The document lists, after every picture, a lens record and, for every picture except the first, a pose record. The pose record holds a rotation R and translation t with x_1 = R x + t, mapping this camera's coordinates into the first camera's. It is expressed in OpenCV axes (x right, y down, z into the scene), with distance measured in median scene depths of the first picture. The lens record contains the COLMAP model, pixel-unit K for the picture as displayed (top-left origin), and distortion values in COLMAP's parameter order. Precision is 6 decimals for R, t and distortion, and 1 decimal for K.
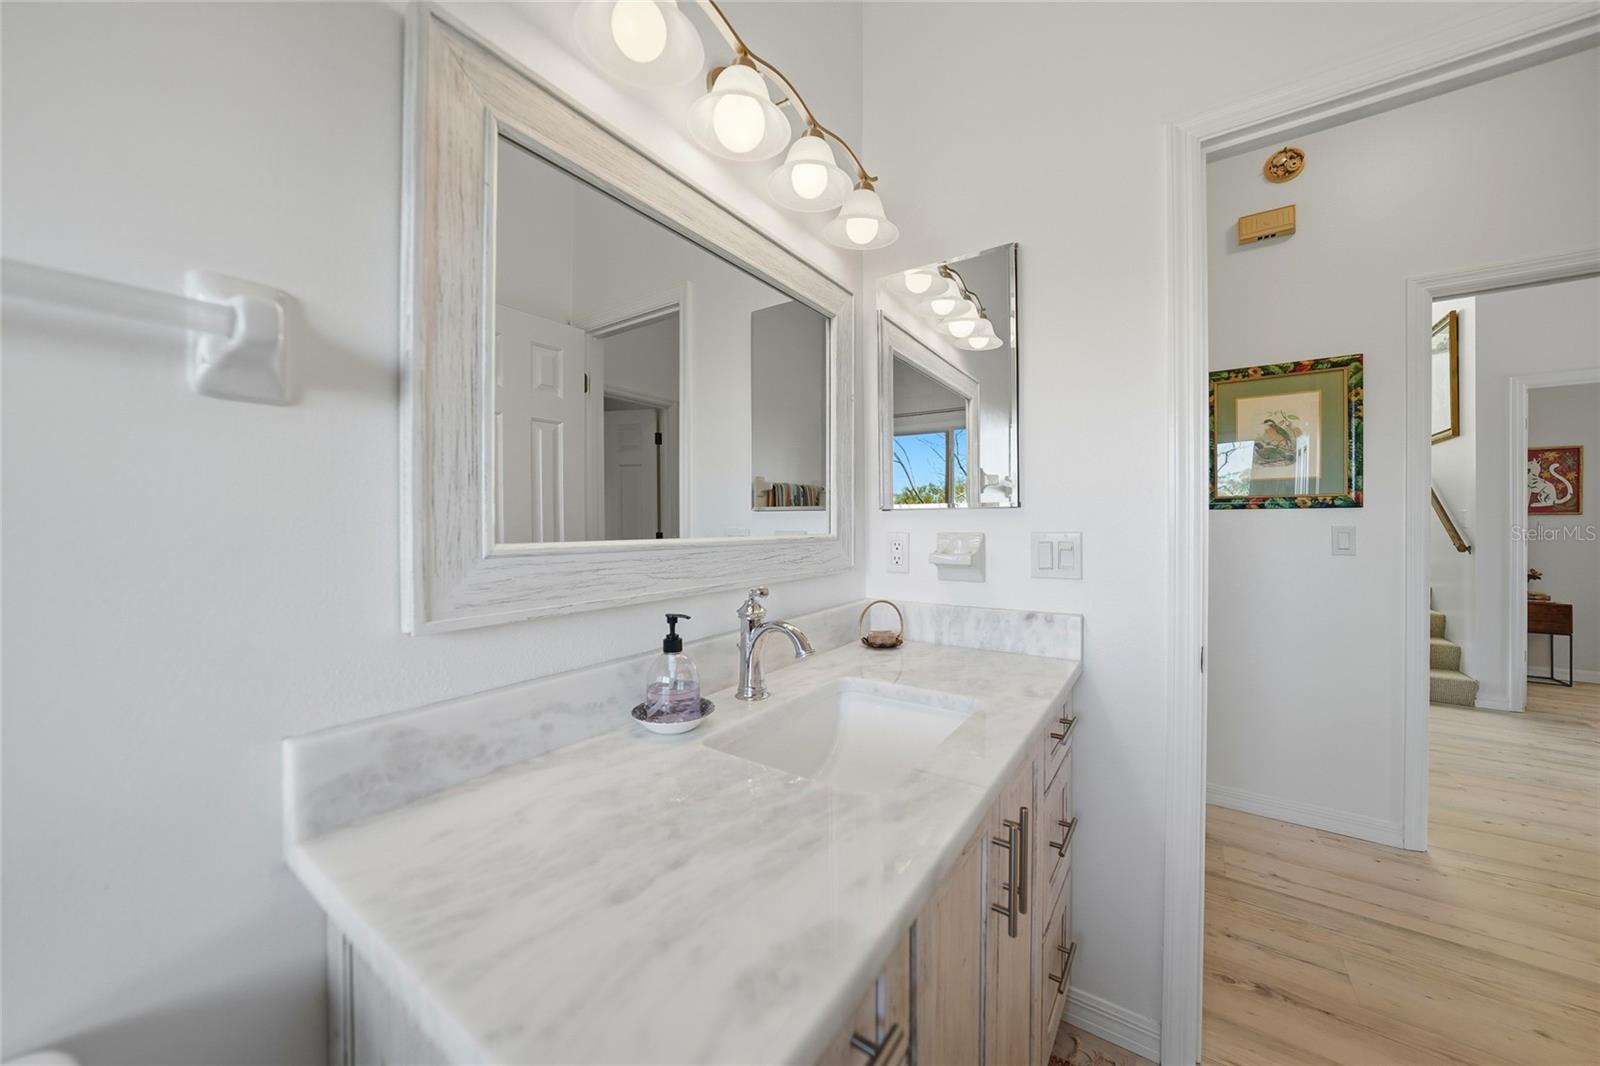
lens RADIAL K [[561.6, 0, 800.6], [0, 561.6, 523.2], [0, 0, 1]] dist [-0.015079, 0.000977]
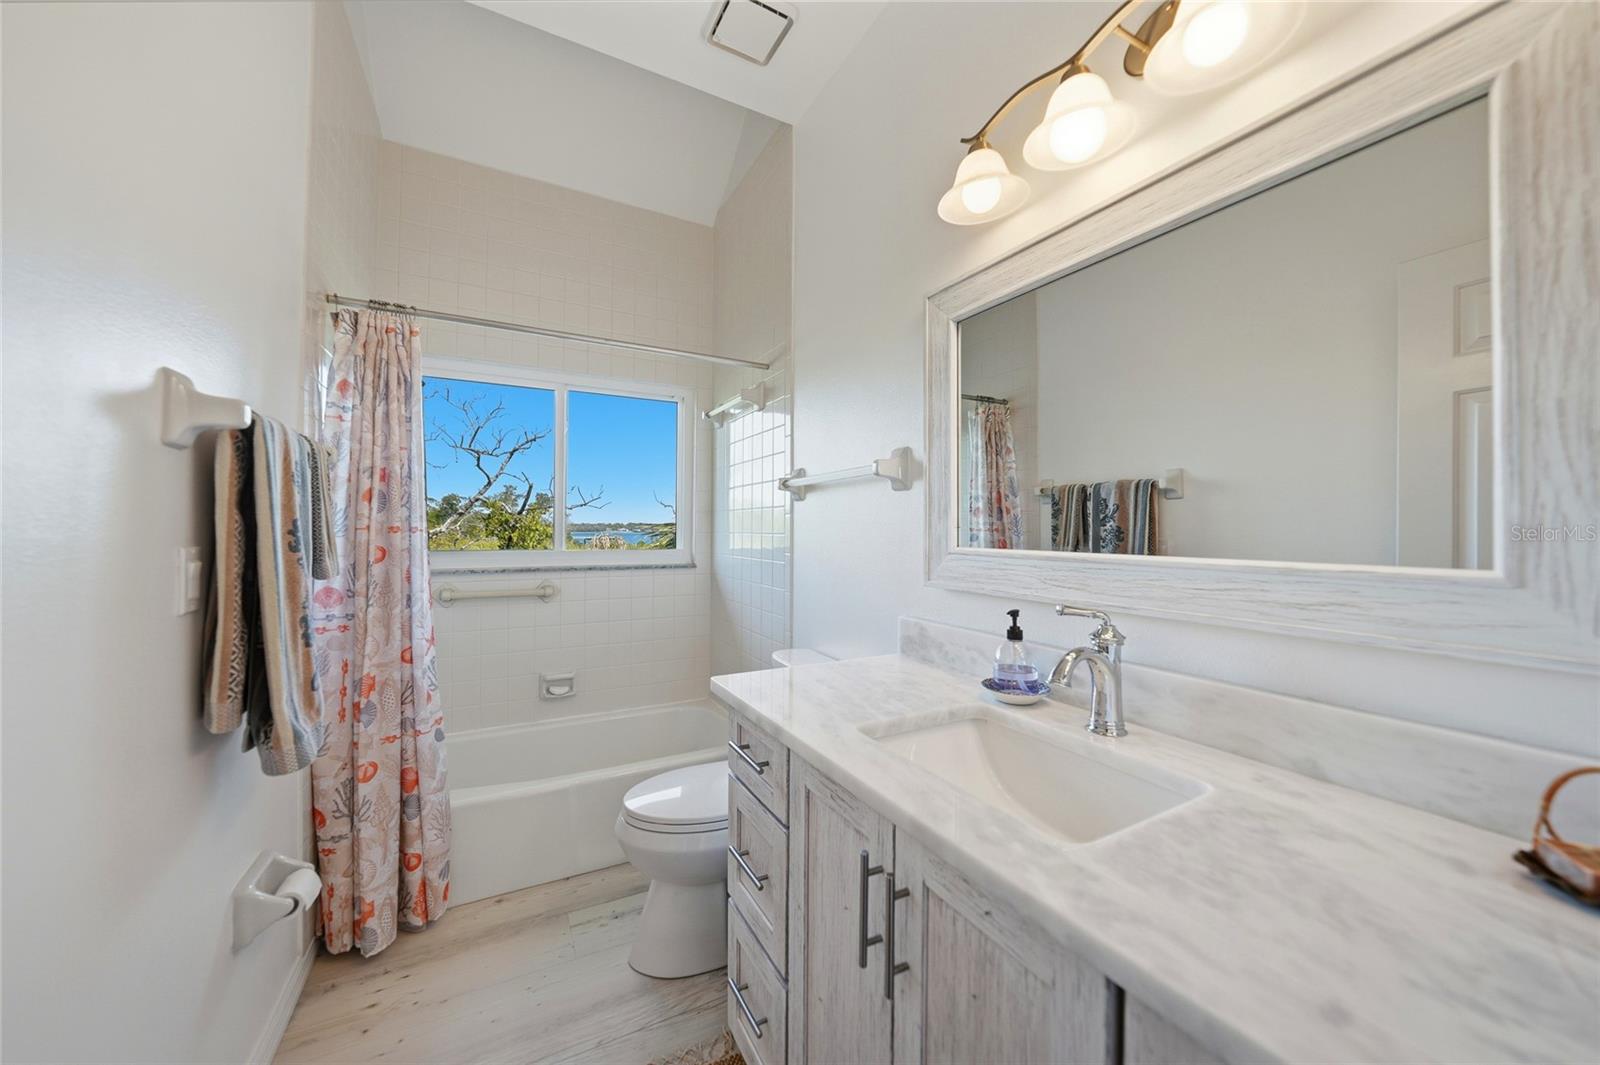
lens RADIAL K [[561.6, 0, 803.6], [0, 561.6, 532.3], [0, 0, 1]] dist [-0.015079, 0.000977]
pose [[-0.438125, 0.002865, -0.898910, 1.318462], [-0.010620, 0.999909, 0.008364, -0.019725], [0.898851, 0.013211, -0.438054, 1.341413]]
